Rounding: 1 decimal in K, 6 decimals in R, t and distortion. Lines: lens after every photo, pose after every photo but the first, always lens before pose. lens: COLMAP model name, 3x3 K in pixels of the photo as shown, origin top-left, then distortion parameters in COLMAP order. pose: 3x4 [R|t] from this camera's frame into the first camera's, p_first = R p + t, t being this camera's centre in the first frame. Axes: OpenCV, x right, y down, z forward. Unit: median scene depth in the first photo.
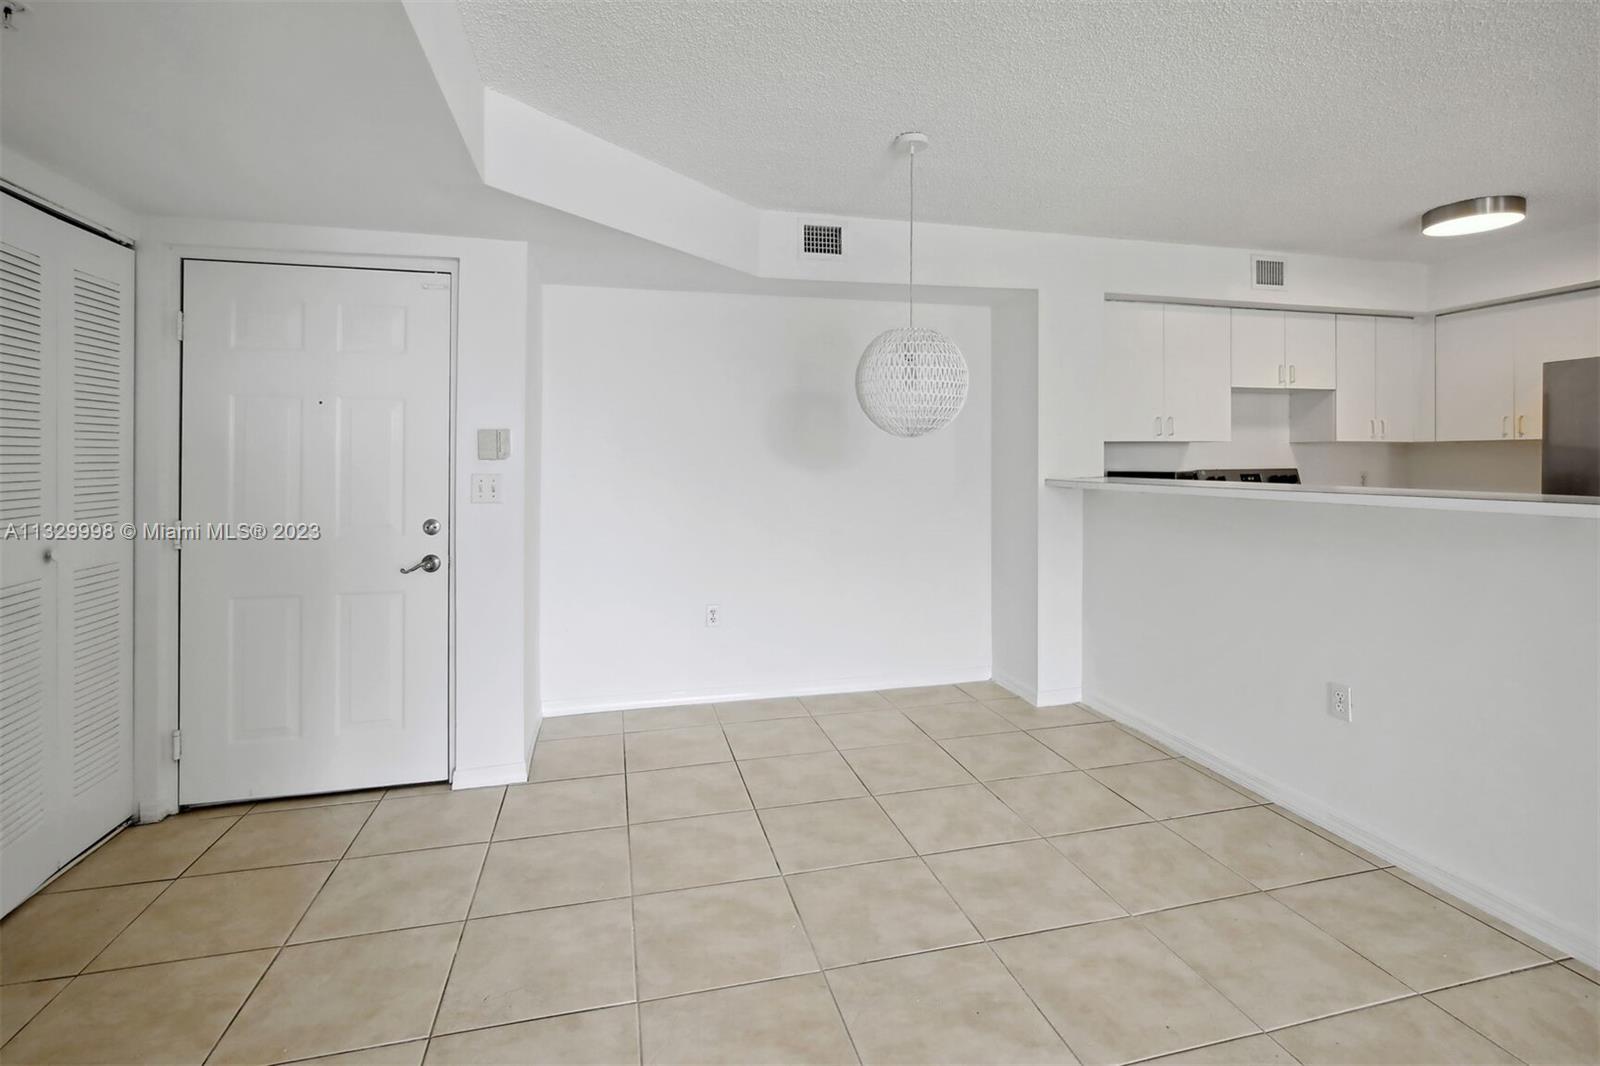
lens RADIAL K [[757.4, 0, 812.6], [0, 757.4, 492.4], [0, 0, 1]] dist [0.016665, -0.000078]
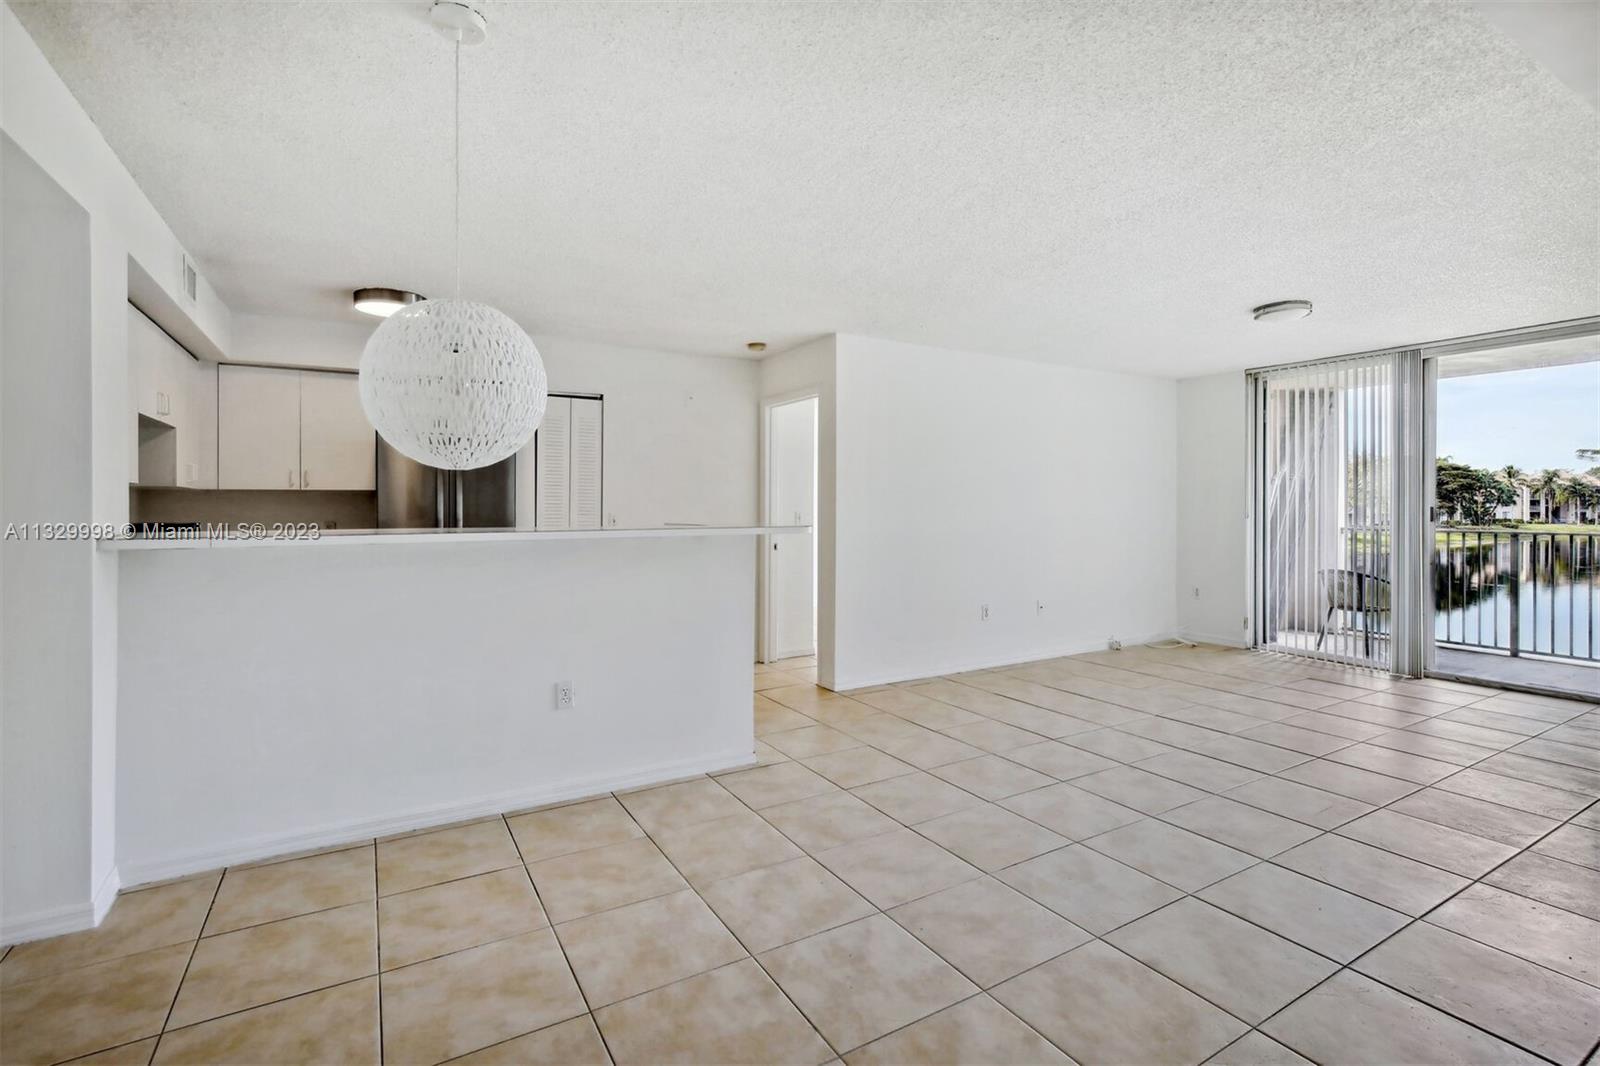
lens RADIAL K [[757.4, 0, 812.6], [0, 757.4, 492.4], [0, 0, 1]] dist [0.016665, -0.000078]
pose [[-0.265749, 0.021431, 0.963804, -0.664358], [0.042675, 0.999034, -0.010448, -0.032471], [-0.963097, 0.038354, -0.266407, 0.942081]]
